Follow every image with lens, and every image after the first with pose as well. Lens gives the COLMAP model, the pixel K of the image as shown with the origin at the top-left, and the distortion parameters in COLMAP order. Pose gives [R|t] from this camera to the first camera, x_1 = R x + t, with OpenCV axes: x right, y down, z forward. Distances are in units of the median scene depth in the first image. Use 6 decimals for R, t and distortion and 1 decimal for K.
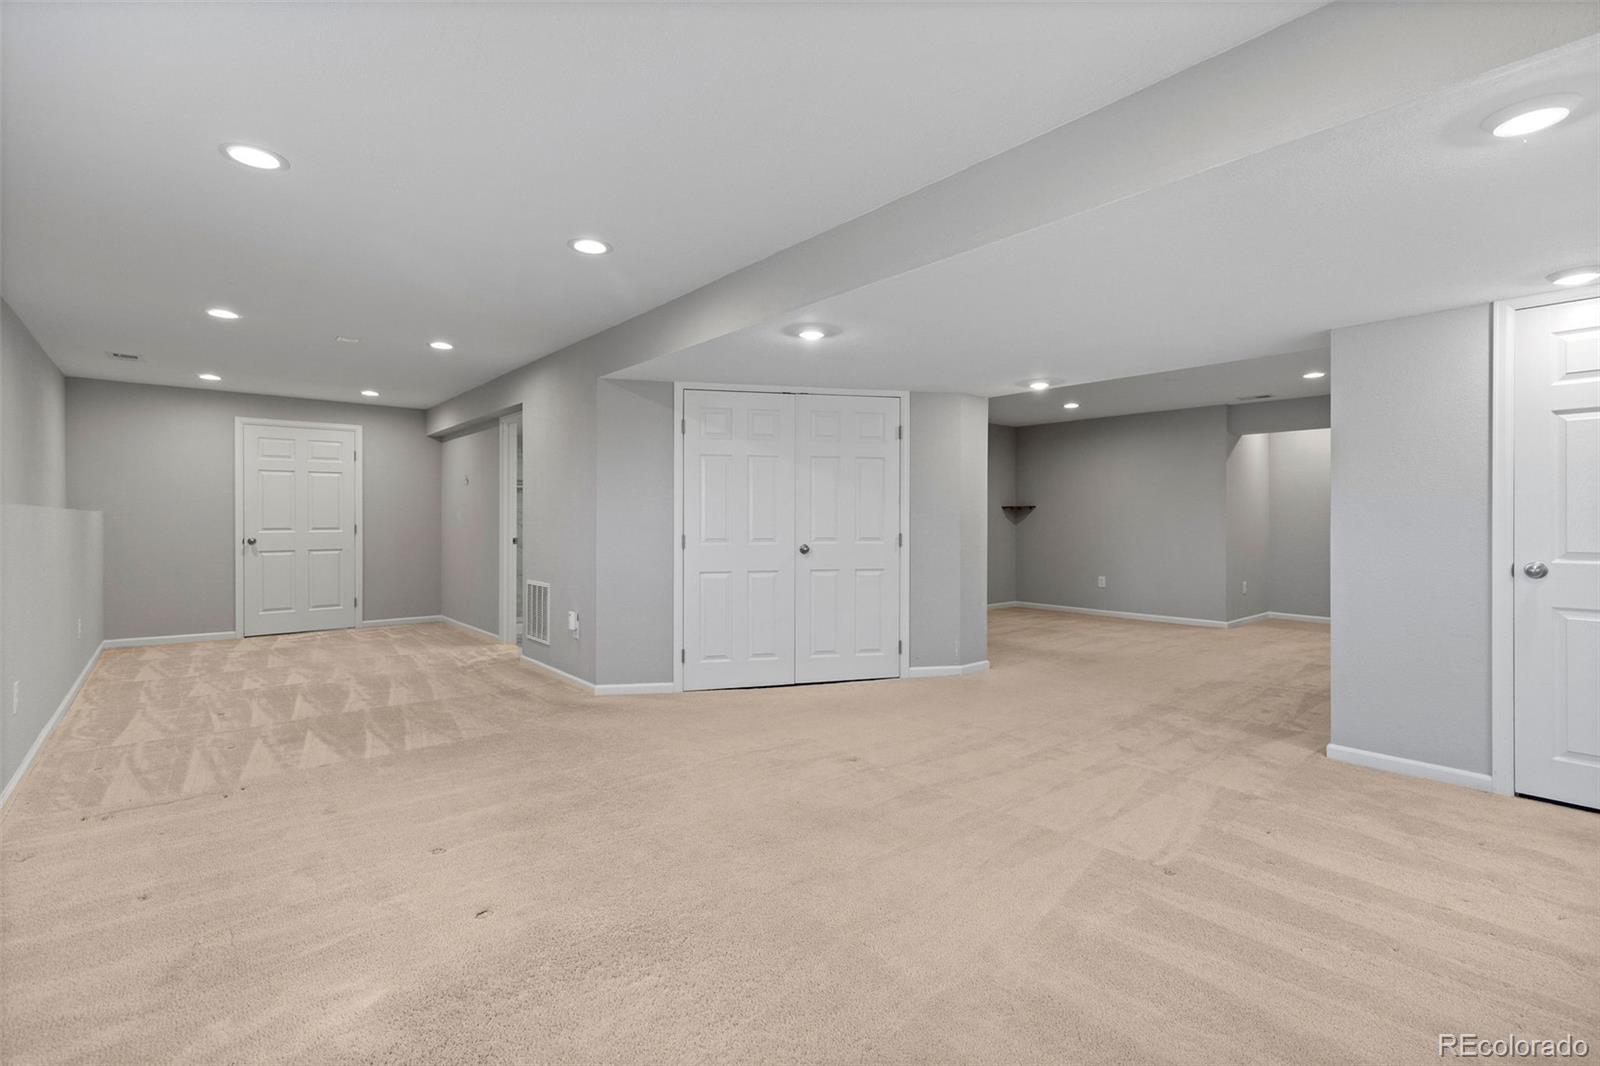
lens RADIAL K [[731.9, 0, 787.9], [0, 731.9, 524.0], [0, 0, 1]] dist [0.001937, -0.000149]
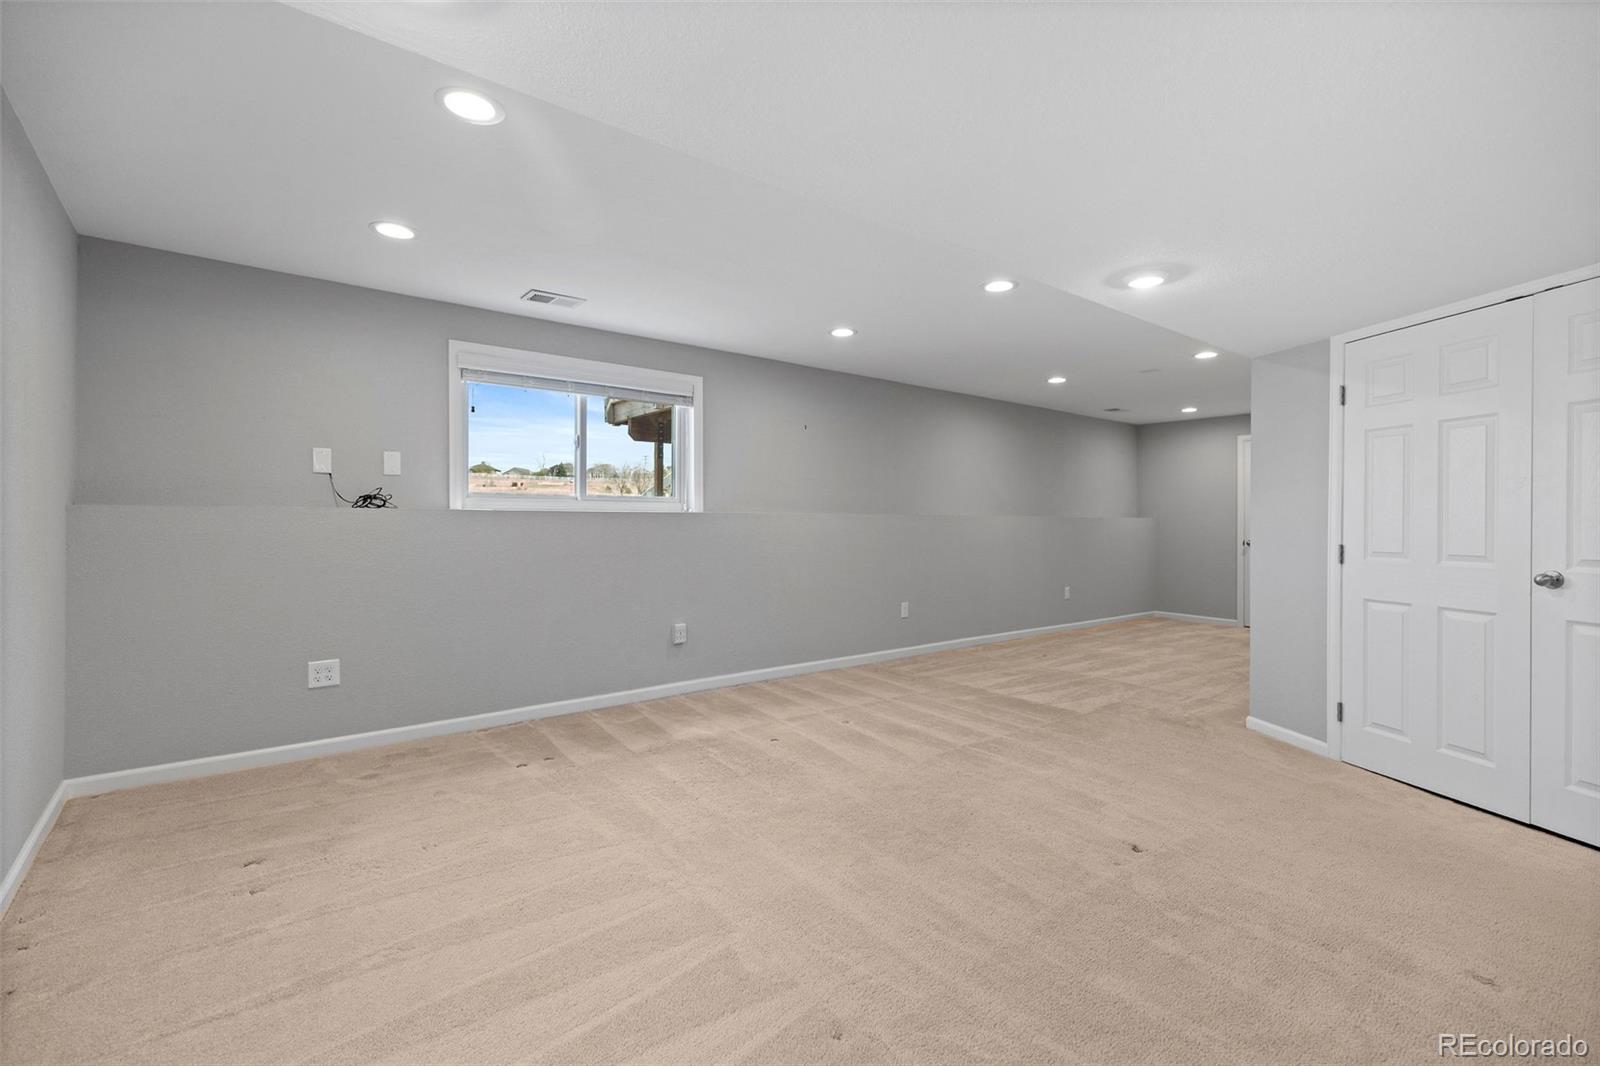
lens RADIAL K [[731.9, 0, 803.4], [0, 731.9, 531.7], [0, 0, 1]] dist [0.001937, -0.000149]
pose [[-0.037139, 0.010502, -0.999255, 0.603997], [-0.007748, 0.999912, 0.010797, -0.002376], [0.999280, 0.008143, -0.037054, 0.492822]]
